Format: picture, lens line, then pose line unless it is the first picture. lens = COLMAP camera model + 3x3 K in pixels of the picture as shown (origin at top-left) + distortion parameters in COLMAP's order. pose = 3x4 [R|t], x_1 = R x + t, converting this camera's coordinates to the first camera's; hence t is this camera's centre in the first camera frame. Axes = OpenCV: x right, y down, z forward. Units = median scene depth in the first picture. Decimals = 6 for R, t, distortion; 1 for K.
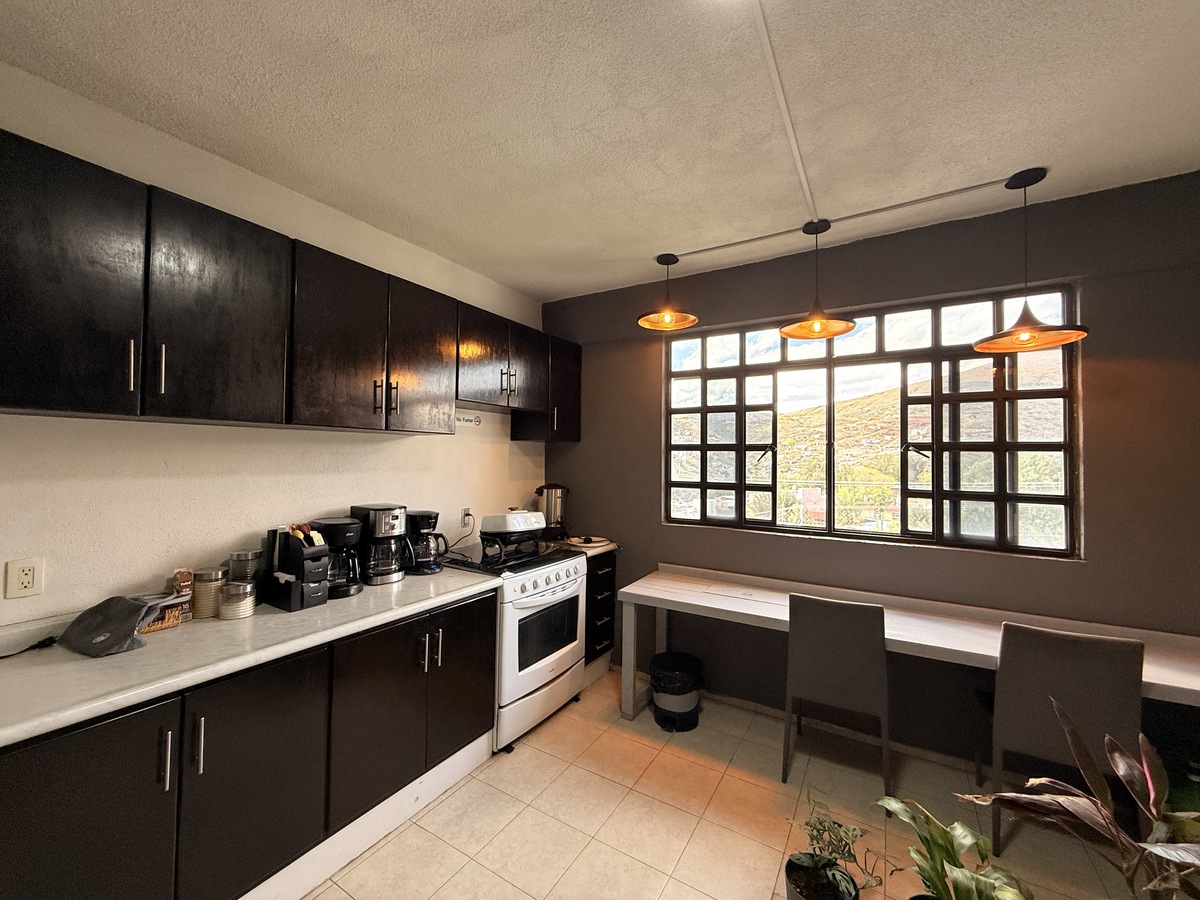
lens RADIAL K [[478.4, 0, 595.6], [0, 478.4, 445.8], [0, 0, 1]] dist [-0.000162, -0.000297]
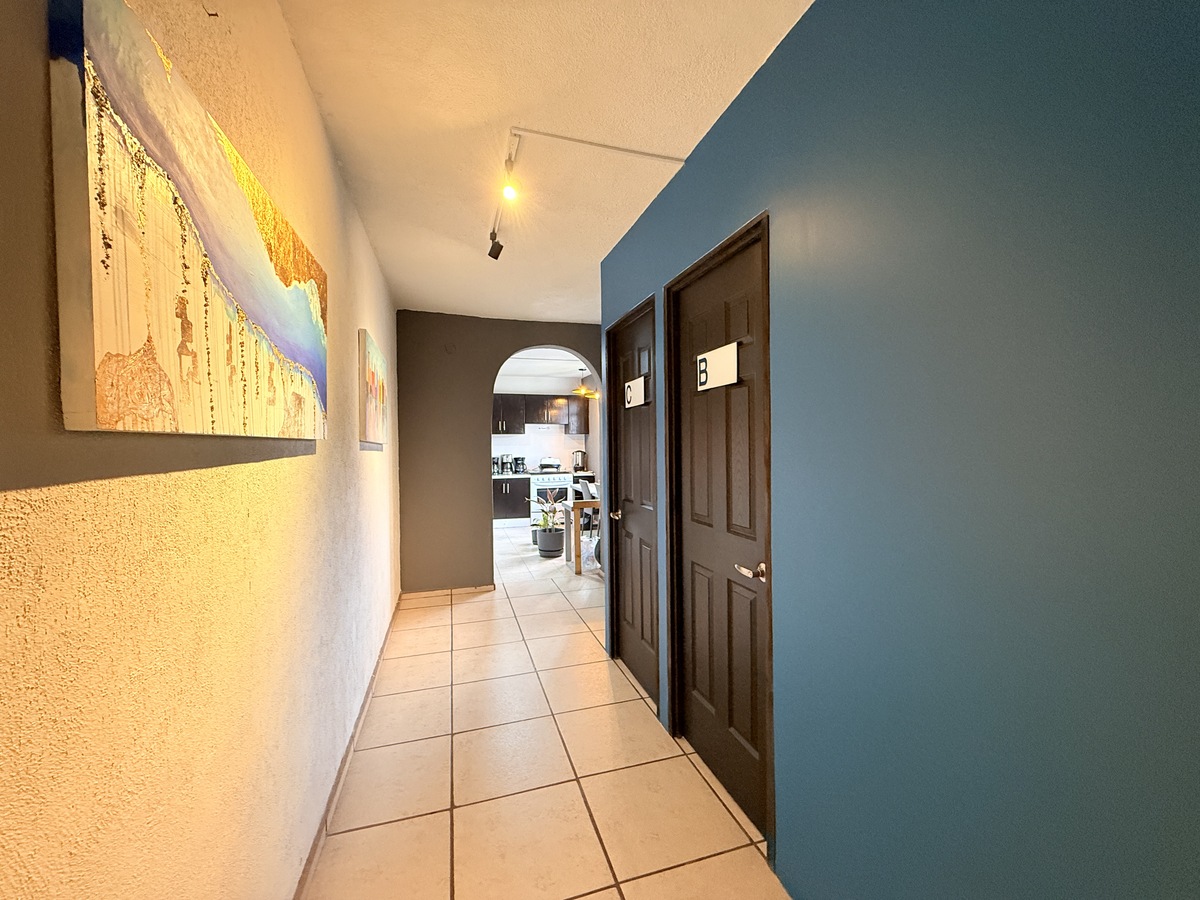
lens RADIAL K [[478.4, 0, 595.6], [0, 478.4, 445.8], [0, 0, 1]] dist [-0.000162, -0.000297]
pose [[0.749254, -0.006756, -0.662249, 2.535554], [0.034297, 0.999002, 0.028612, -0.020940], [0.661395, -0.044151, 0.748738, -1.325977]]
